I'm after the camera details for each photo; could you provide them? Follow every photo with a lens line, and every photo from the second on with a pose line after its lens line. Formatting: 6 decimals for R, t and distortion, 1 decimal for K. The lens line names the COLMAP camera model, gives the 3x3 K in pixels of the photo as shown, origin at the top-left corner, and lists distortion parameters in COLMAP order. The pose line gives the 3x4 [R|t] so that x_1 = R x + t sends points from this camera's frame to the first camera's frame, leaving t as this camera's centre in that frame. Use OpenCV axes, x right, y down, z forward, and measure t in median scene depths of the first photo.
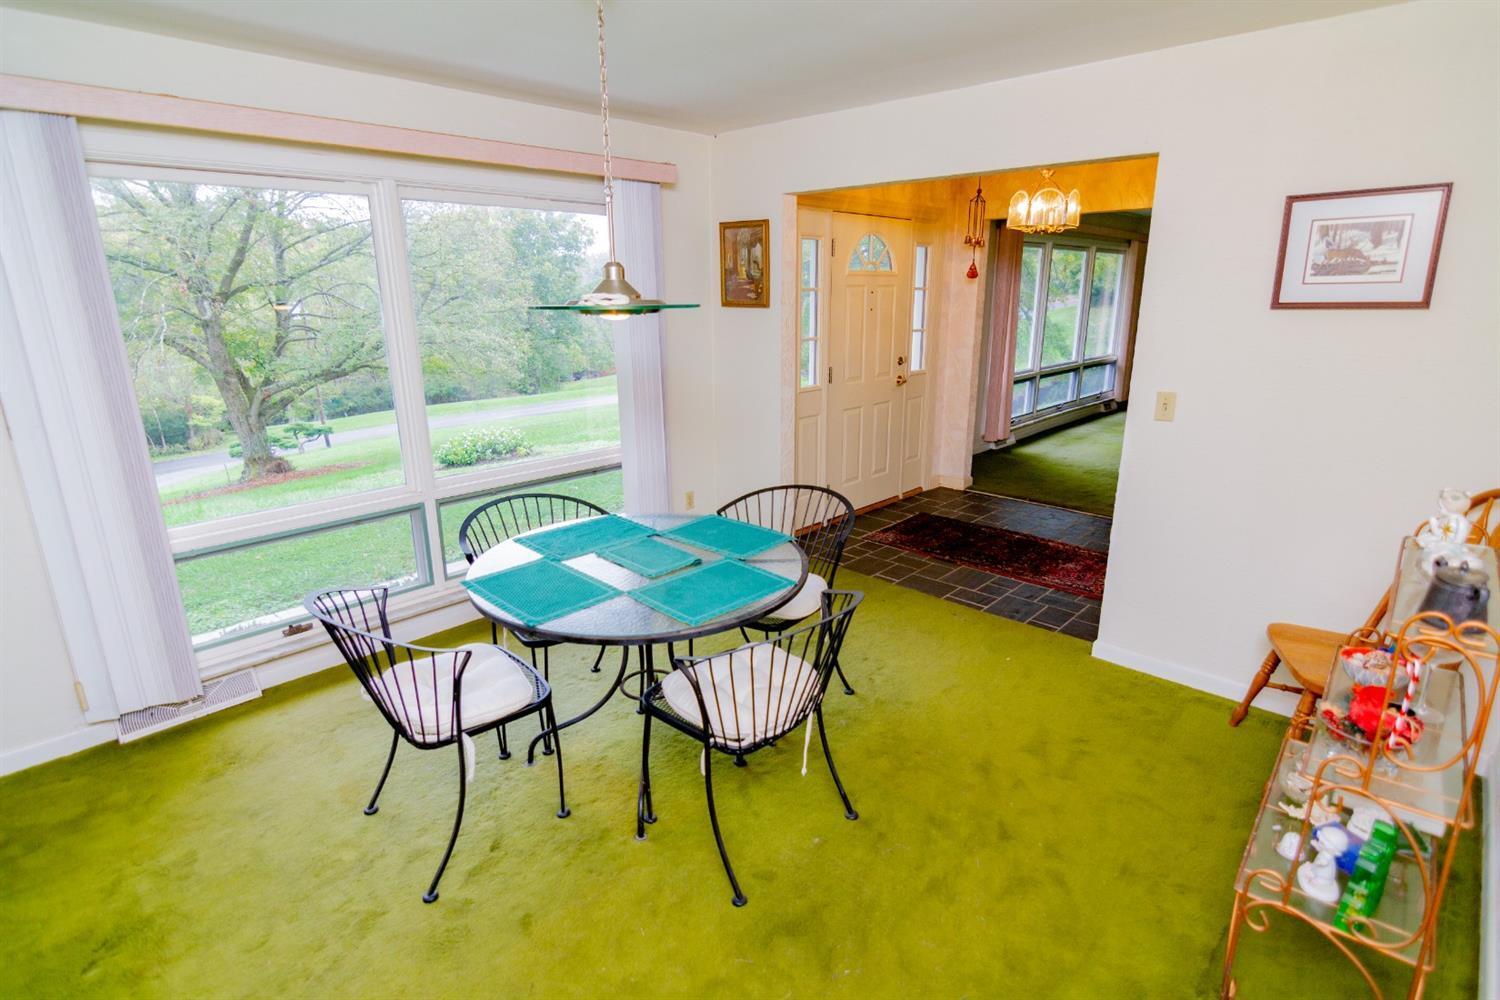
lens RADIAL K [[760.7, 0, 748.5], [0, 760.7, 505.0], [0, 0, 1]] dist [-0.002043, -0.000526]
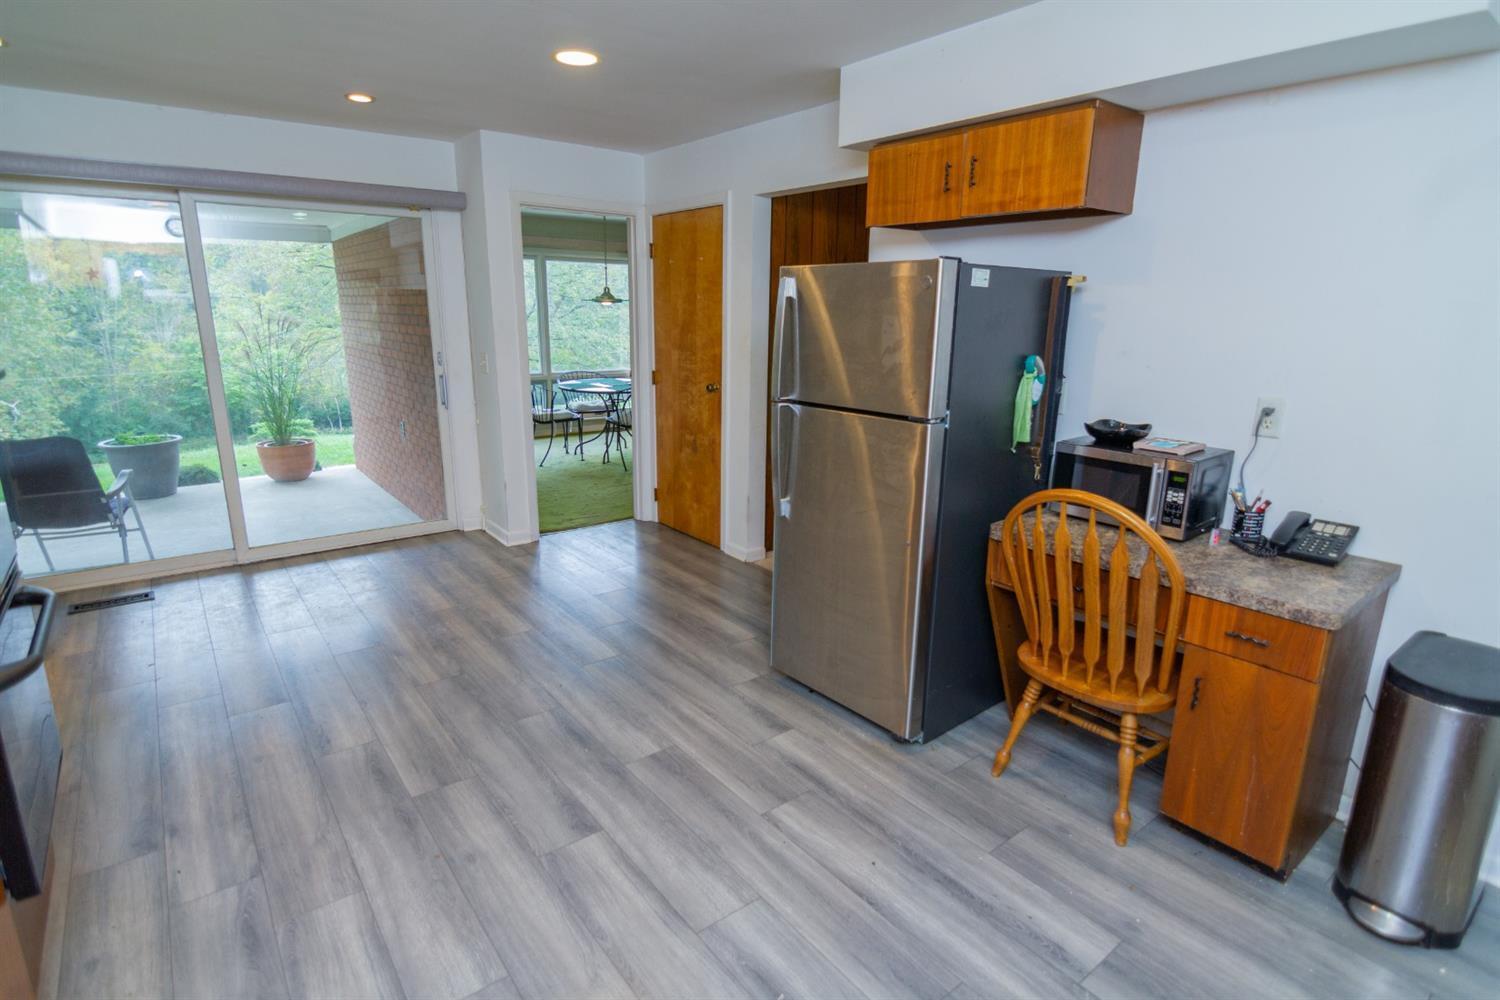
lens RADIAL K [[760.7, 0, 748.5], [0, 760.7, 505.0], [0, 0, 1]] dist [-0.002043, -0.000526]
pose [[0.988006, 0.059029, -0.142688, 0.133196], [-0.062267, 0.997891, -0.018332, 0.089494], [0.141305, 0.026997, 0.989598, -0.299122]]
